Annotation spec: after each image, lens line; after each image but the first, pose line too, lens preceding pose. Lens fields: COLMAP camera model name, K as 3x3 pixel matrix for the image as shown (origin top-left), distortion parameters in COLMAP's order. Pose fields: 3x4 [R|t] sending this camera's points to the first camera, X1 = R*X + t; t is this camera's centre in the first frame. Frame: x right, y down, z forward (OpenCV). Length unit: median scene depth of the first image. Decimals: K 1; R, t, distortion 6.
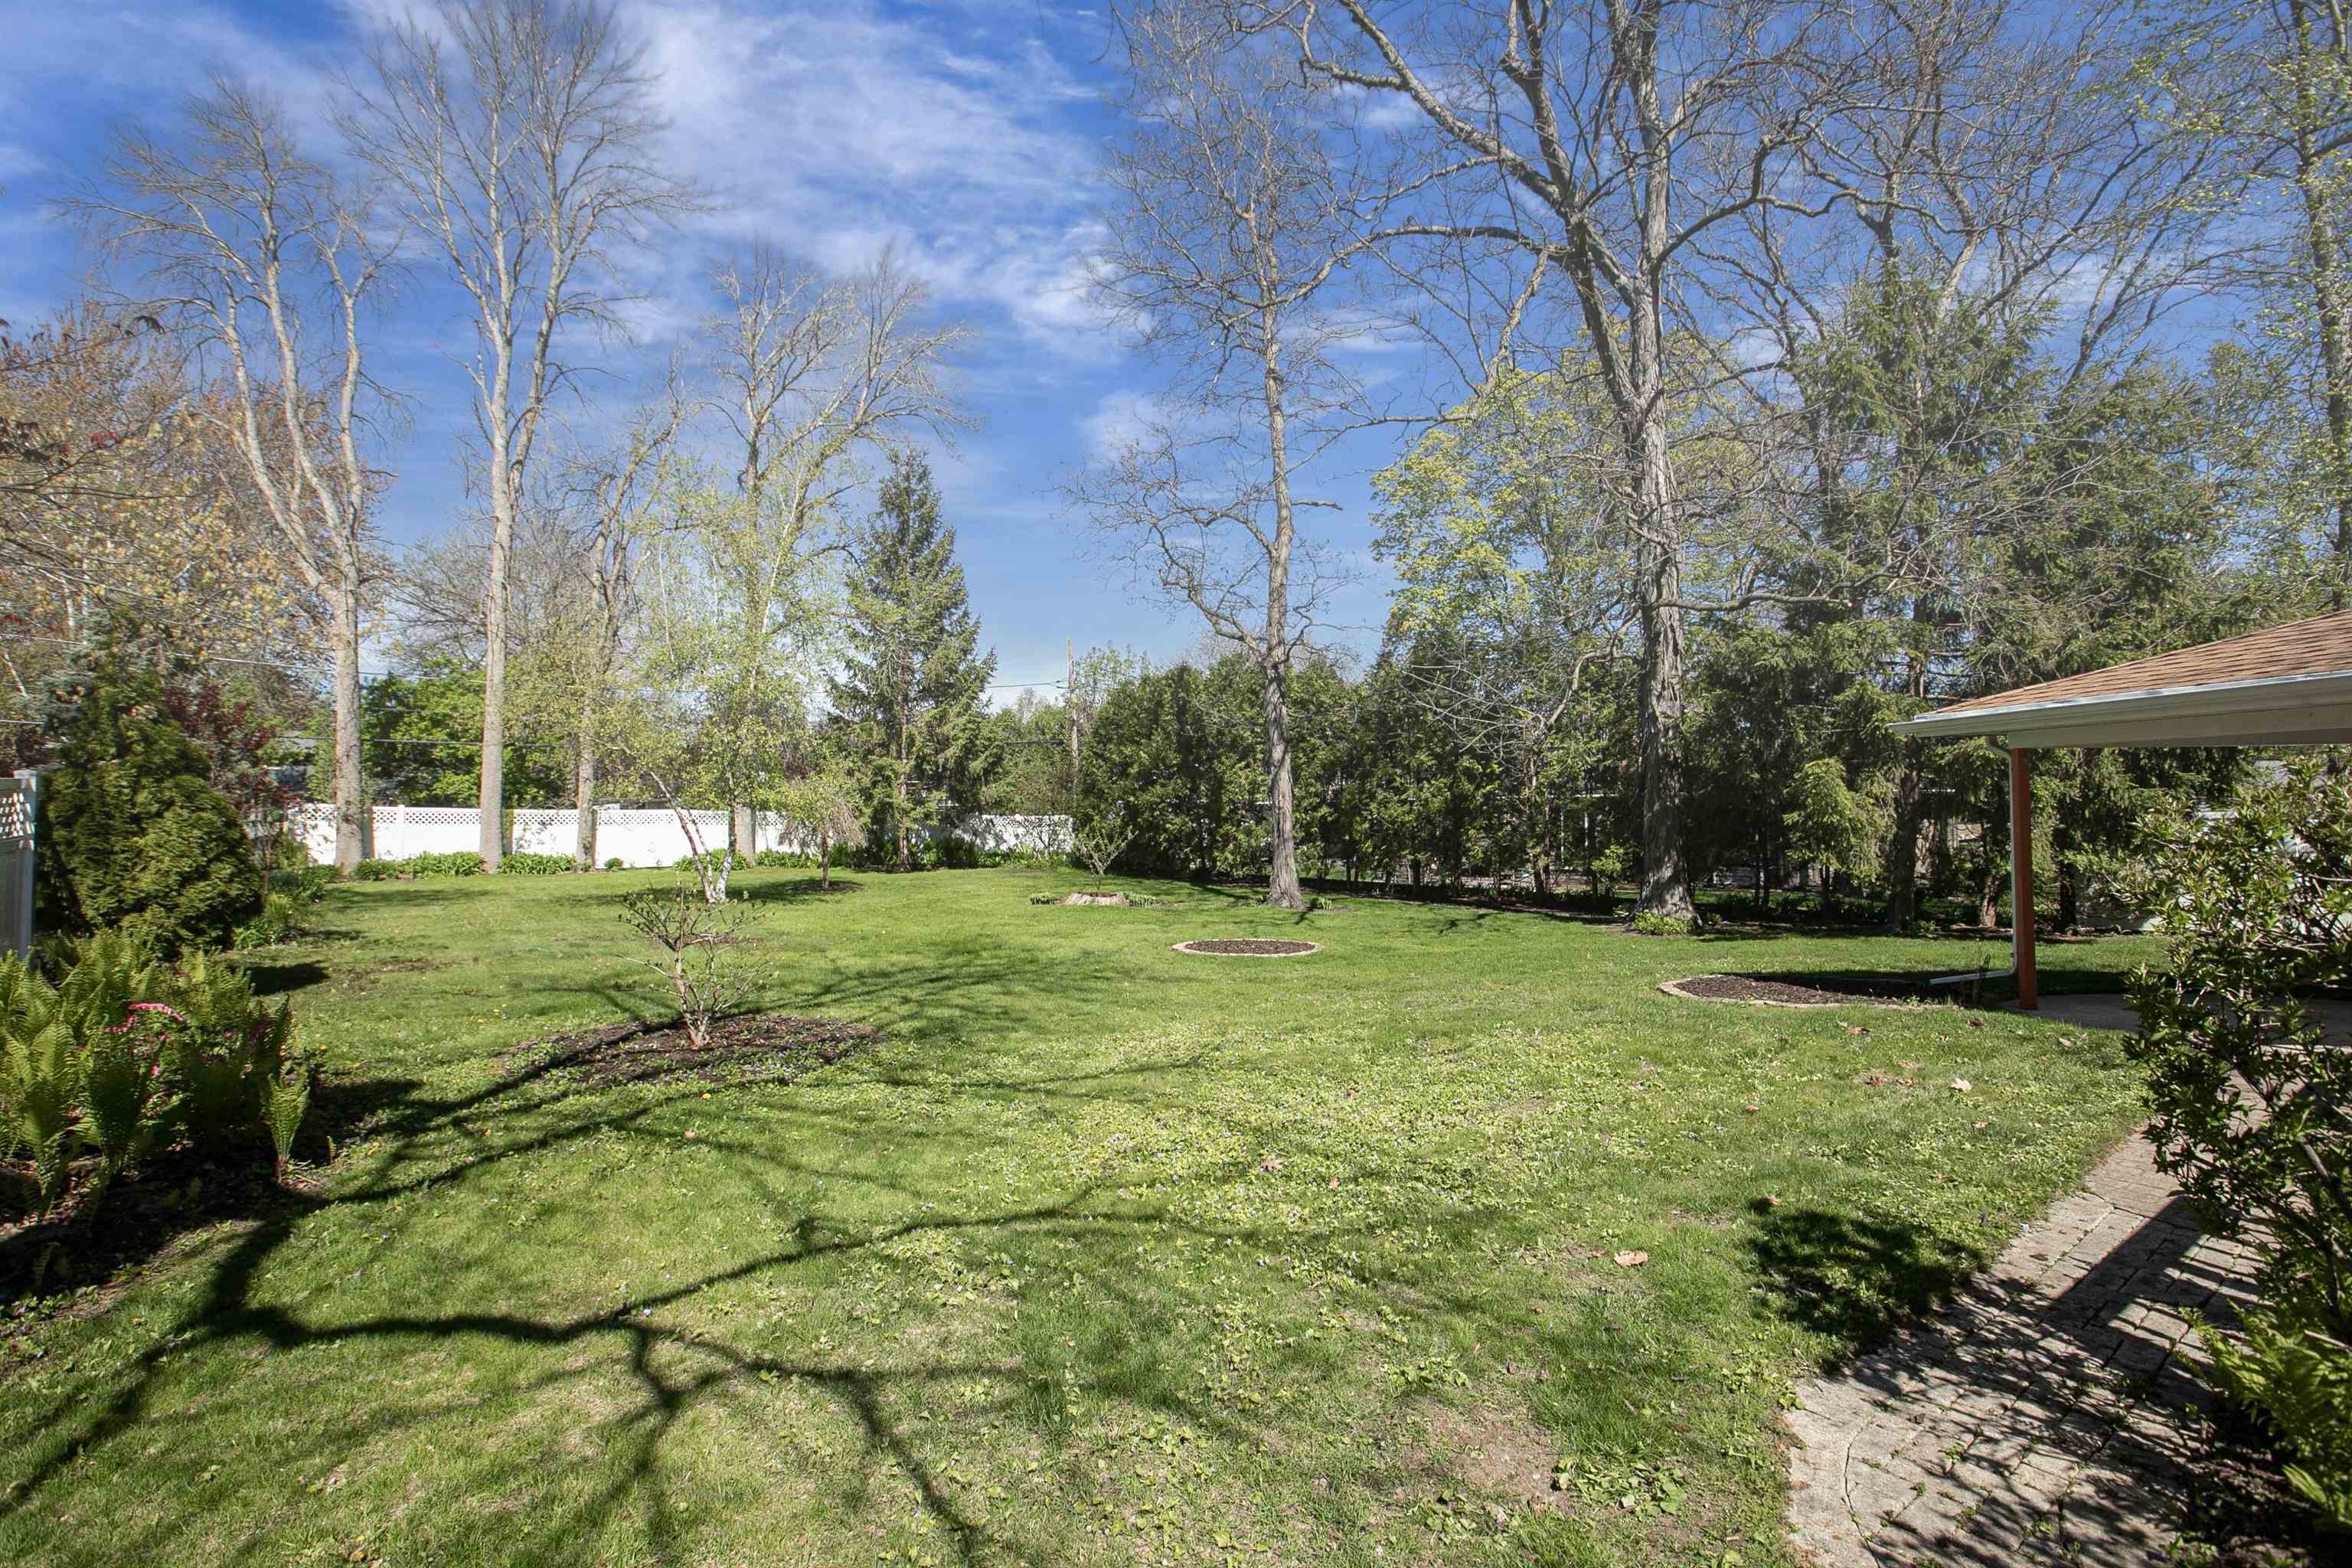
lens RADIAL K [[1092.5, 0, 1178.7], [0, 1092.5, 779.6], [0, 0, 1]] dist [-0.017557, 0.002211]
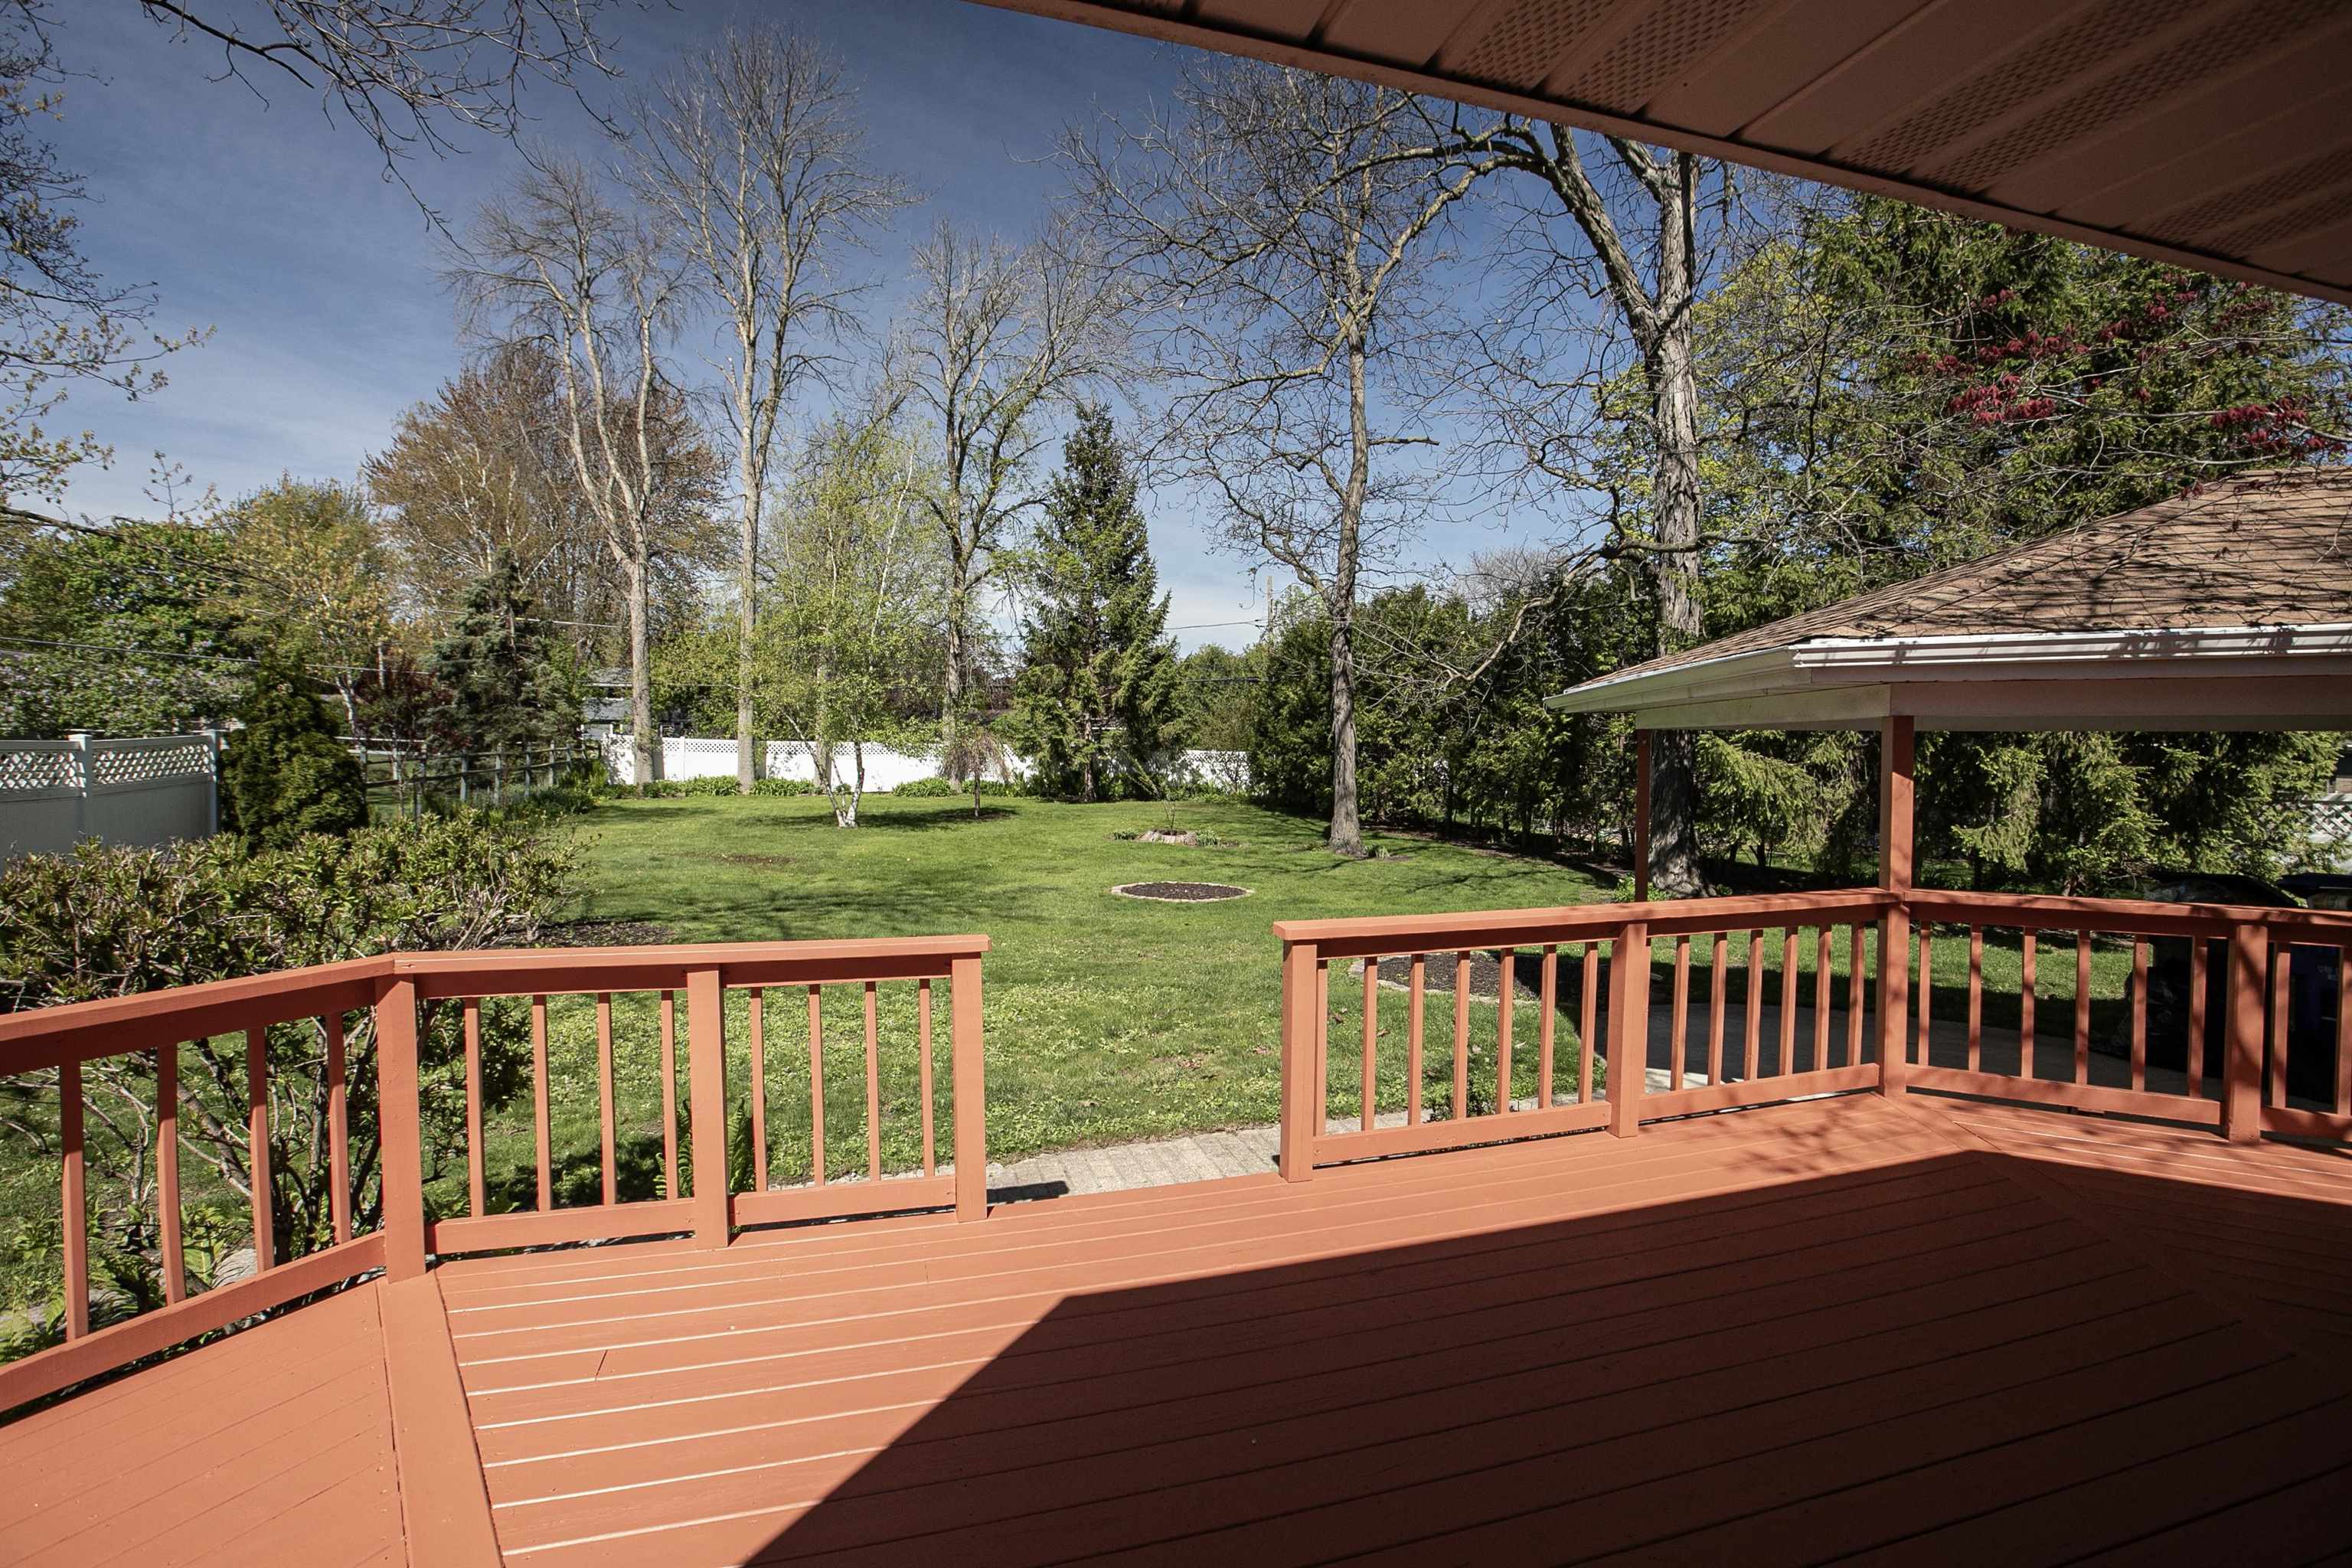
lens RADIAL K [[1092.5, 0, 1152.0], [0, 1092.5, 779.1], [0, 0, 1]] dist [-0.017557, 0.002211]
pose [[0.944379, 0.026535, -0.327787, 0.199837], [-0.005014, 0.997785, 0.066327, -0.013630], [0.328821, -0.060994, 0.942421, 0.000356]]
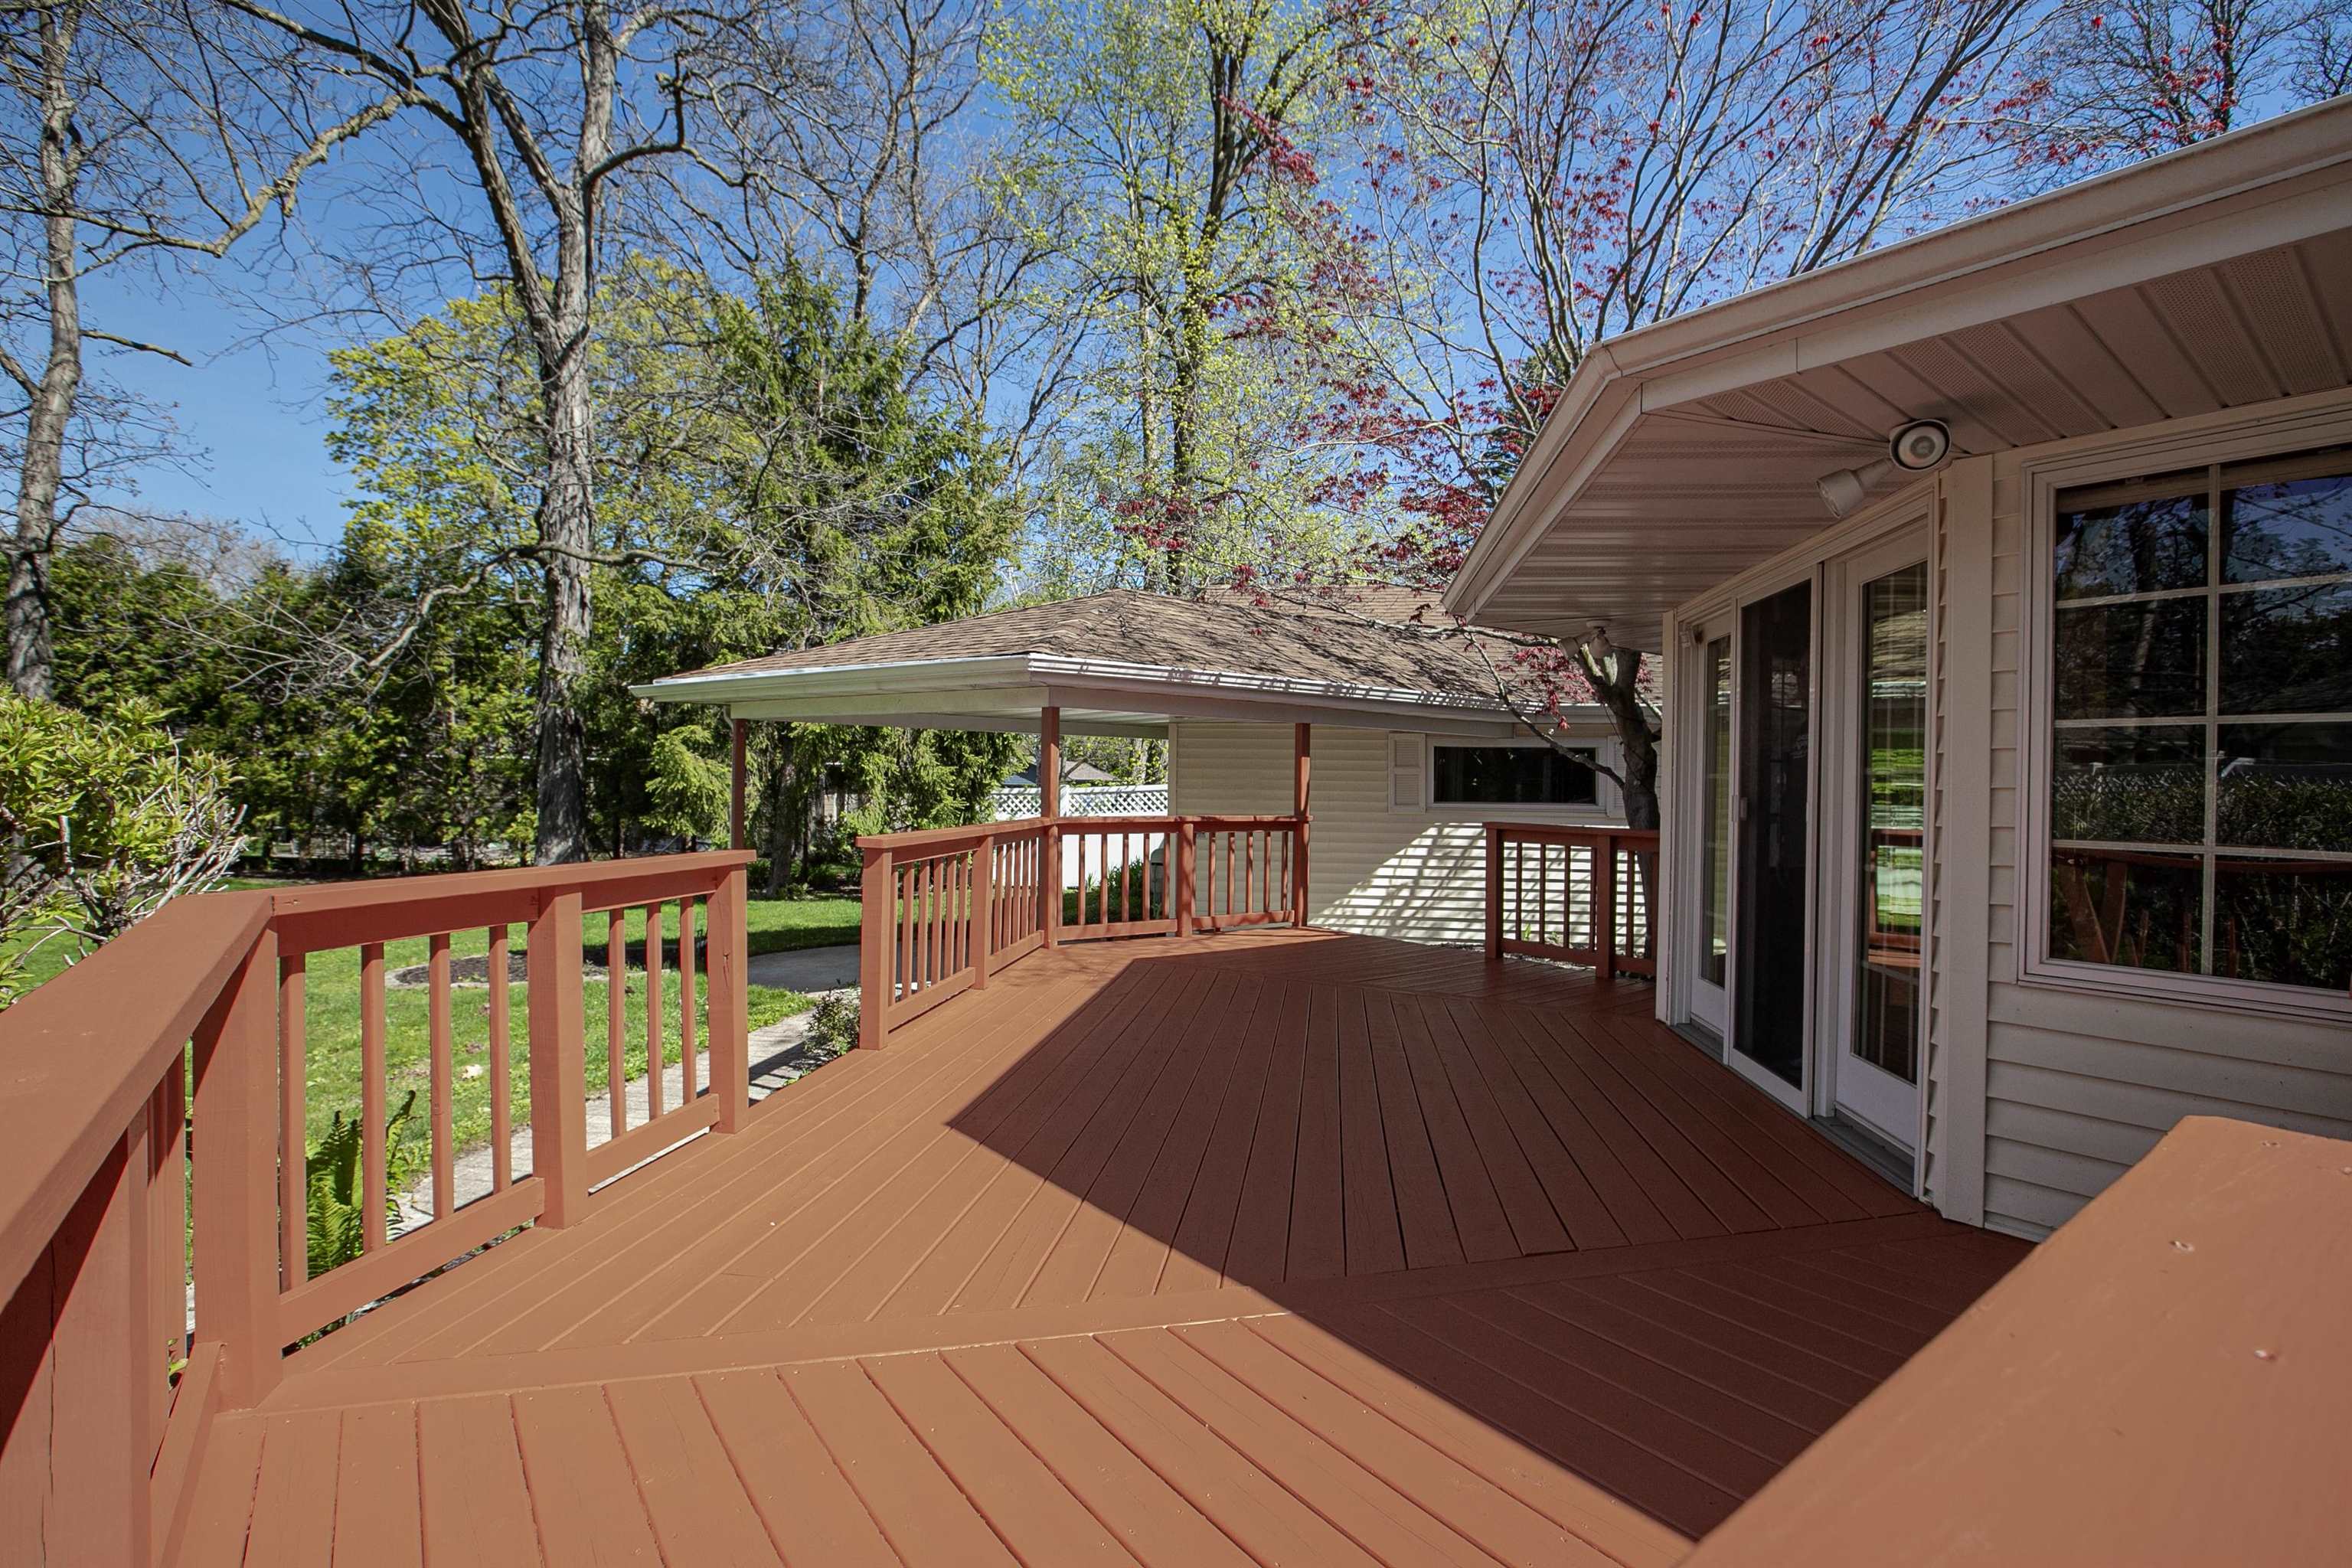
lens RADIAL K [[1092.5, 0, 1168.0], [0, 1092.5, 789.7], [0, 0, 1]] dist [-0.017557, 0.002211]
pose [[0.709112, 0.019467, 0.704827, 0.094803], [-0.046410, 0.998740, 0.019107, -0.000317], [-0.703567, -0.046260, 0.709122, -0.011702]]
